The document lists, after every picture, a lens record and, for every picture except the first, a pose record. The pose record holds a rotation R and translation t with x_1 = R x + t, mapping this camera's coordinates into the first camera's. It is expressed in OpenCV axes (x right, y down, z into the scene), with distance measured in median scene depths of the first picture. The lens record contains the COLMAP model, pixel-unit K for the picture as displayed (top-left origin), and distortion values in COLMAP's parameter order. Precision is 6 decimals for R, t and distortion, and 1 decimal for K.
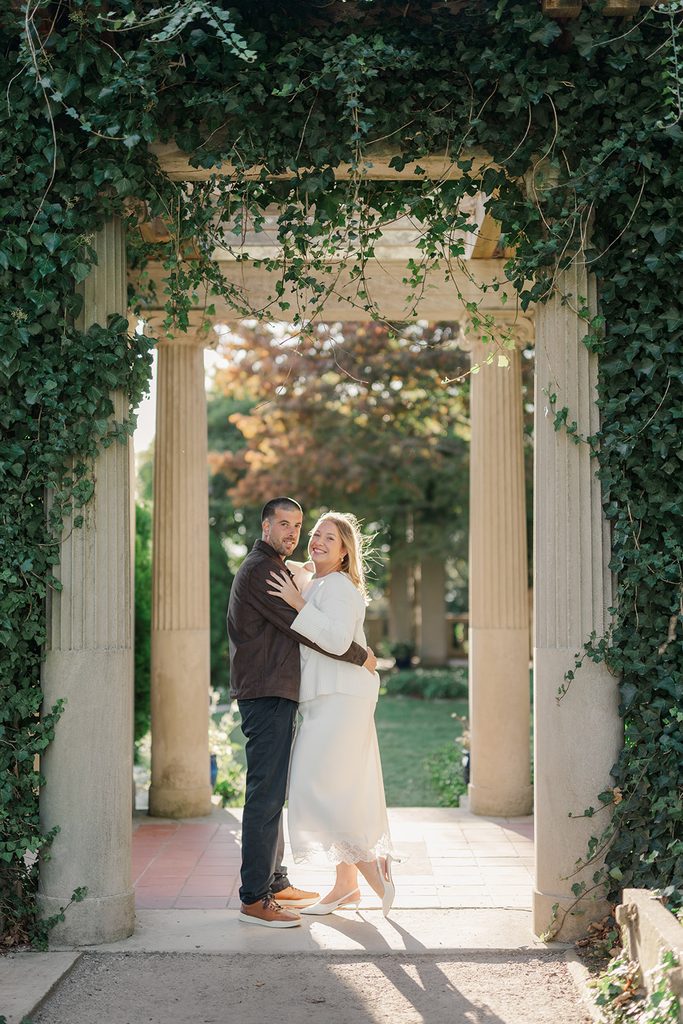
lens RADIAL K [[1488.2, 0, 341.5], [0, 1488.2, 512.0], [0, 0, 1]] dist [0.017068, -0.082170]
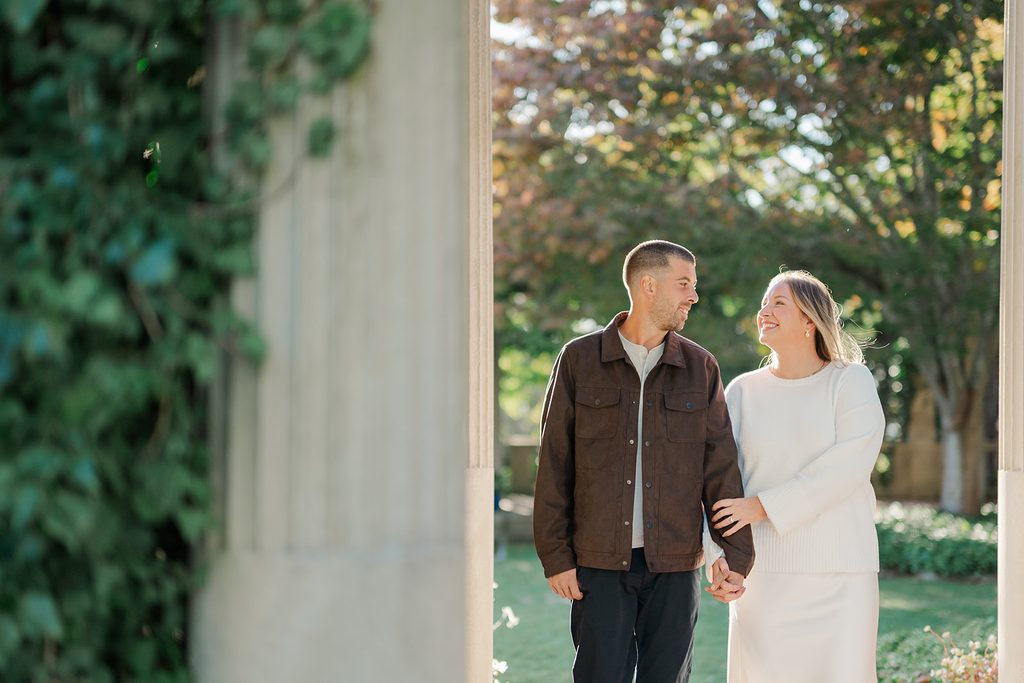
lens RADIAL K [[1488.2, 0, 512.0], [0, 1488.2, 341.5], [0, 0, 1]] dist [0.017068, -0.082170]
pose [[0.998604, 0.009149, 0.052025, -0.152394], [-0.009342, 0.999950, 0.003480, 0.047299], [-0.051991, -0.003961, 0.998640, 0.688261]]
